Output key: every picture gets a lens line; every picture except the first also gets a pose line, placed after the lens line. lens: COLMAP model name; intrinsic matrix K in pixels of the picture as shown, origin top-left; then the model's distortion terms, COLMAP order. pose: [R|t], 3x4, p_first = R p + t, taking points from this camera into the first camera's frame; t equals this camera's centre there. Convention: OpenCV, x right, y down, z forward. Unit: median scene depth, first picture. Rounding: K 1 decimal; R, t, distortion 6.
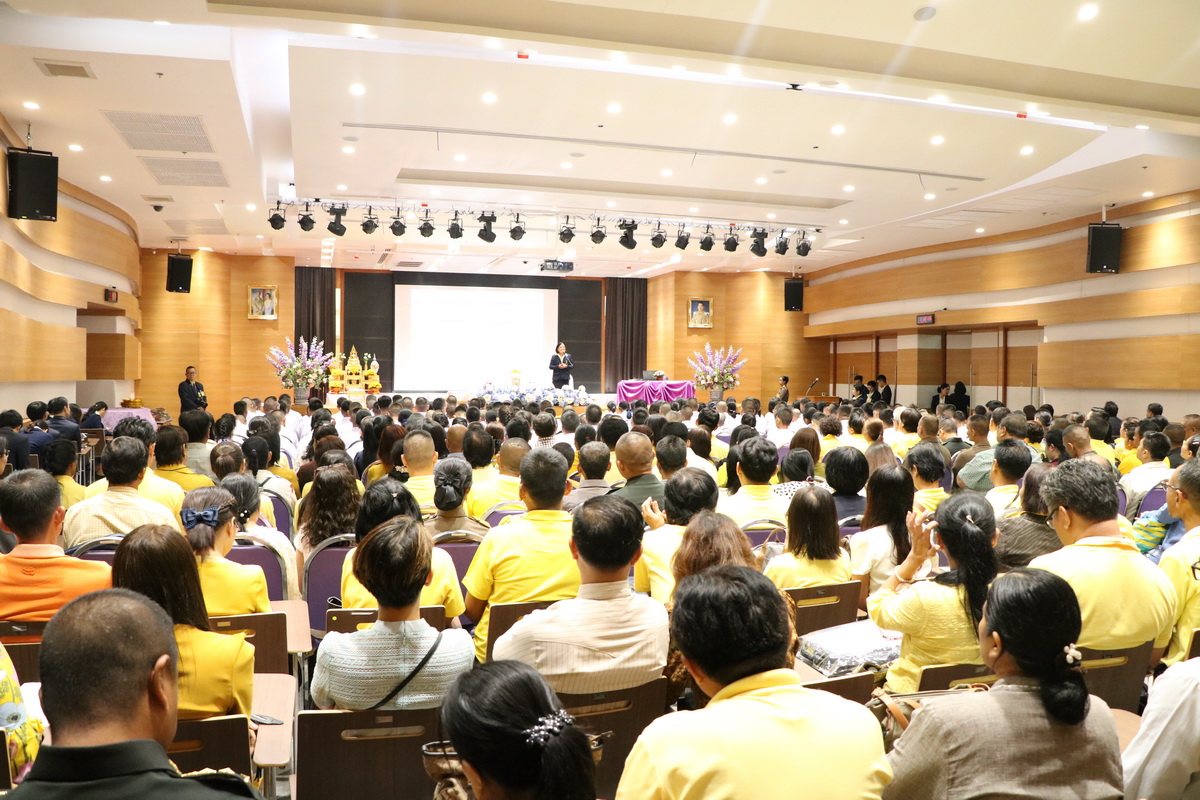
lens RADIAL K [[989.6, 0, 599.7], [0, 989.6, 395.4], [0, 0, 1]] dist [-0.126636, 0.045766]
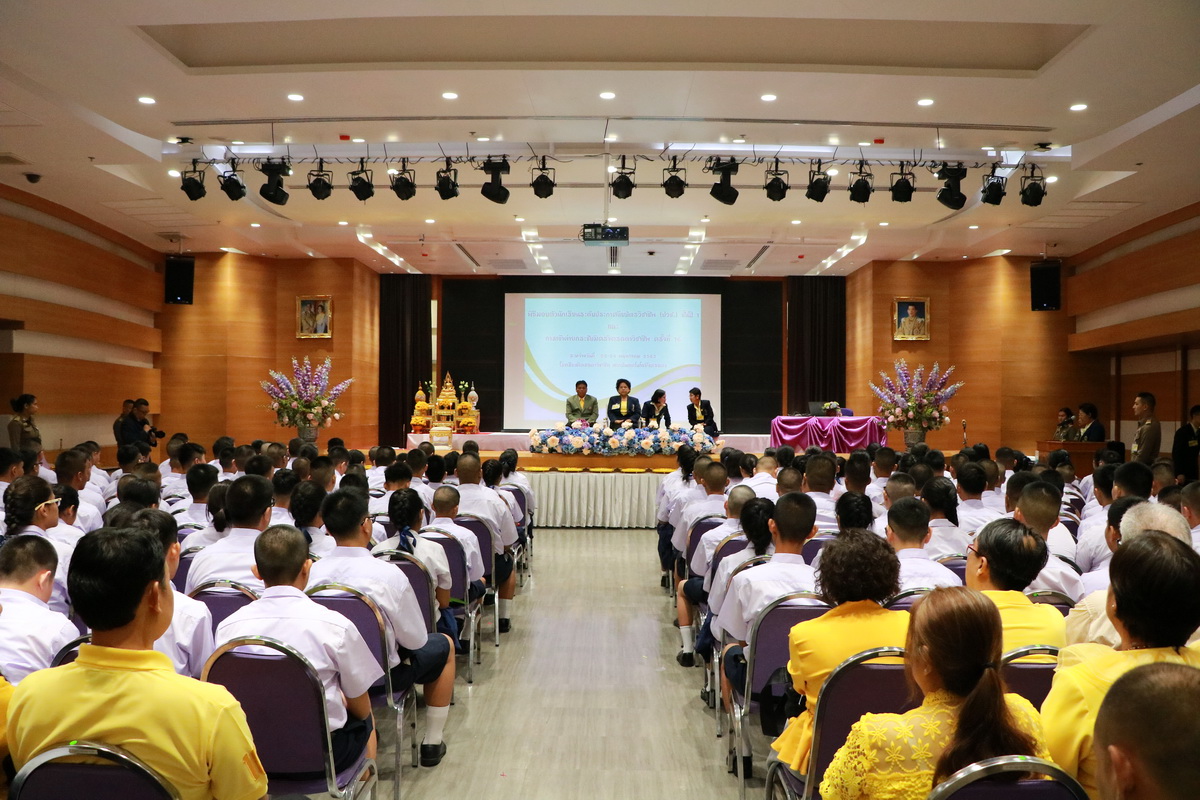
lens RADIAL K [[989.6, 0, 602.2], [0, 989.6, 411.0], [0, 0, 1]] dist [-0.126636, 0.045766]
pose [[0.954542, -0.002129, -0.298069, 0.112471], [-0.004099, 0.999786, -0.020269, -0.004406], [0.298048, 0.020570, 0.954329, 0.315554]]
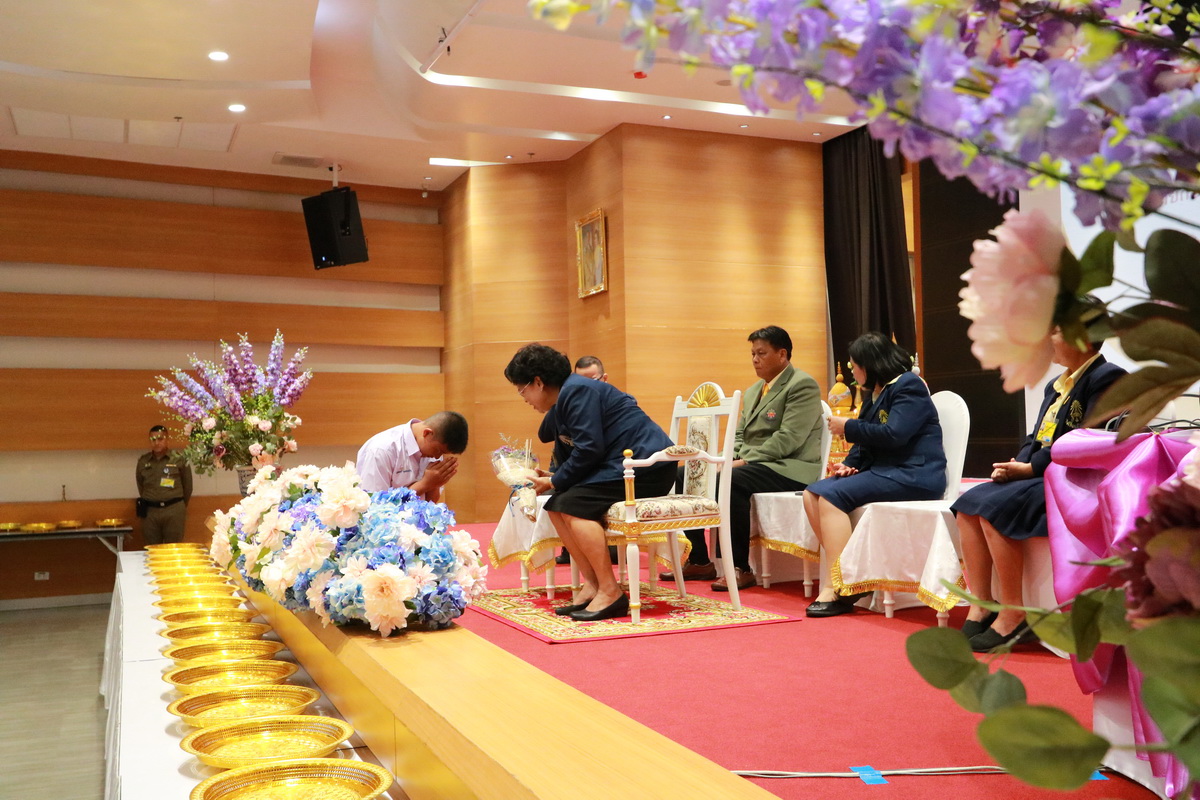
lens RADIAL K [[1139.5, 0, 599.2], [0, 1139.5, 399.3], [0, 0, 1]] dist [0.016023, 0.000000]
pose [[0.097636, -0.040106, -0.994414, 0.129141], [-0.000494, 0.999186, -0.040347, -0.015360], [0.995222, 0.004430, 0.097537, 0.957173]]
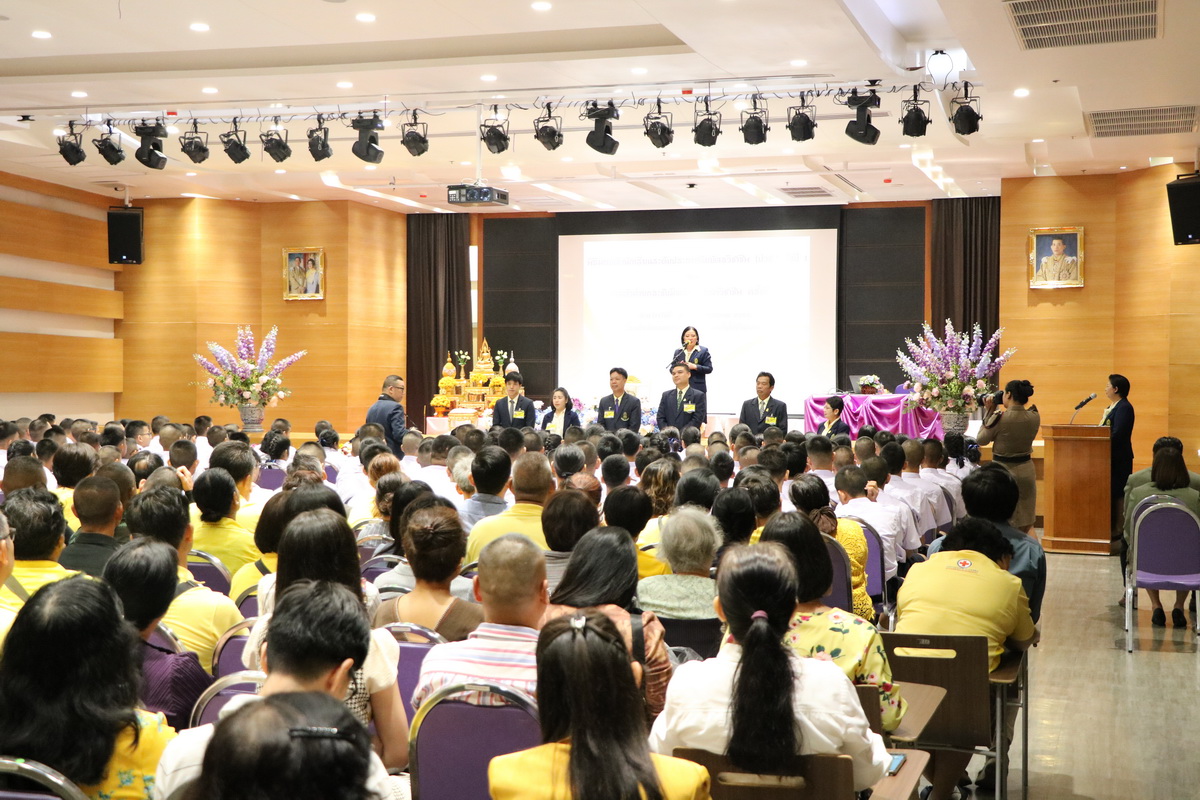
lens RADIAL K [[1739.8, 0, 602.4], [0, 1739.8, 411.2], [0, 0, 1]] dist [0.136509, 0.000000]
pose [[0.826562, 0.002784, -0.562838, 0.467858], [-0.007616, 0.999952, -0.006238, 0.000995], [0.562794, 0.009442, 0.826543, 0.157174]]
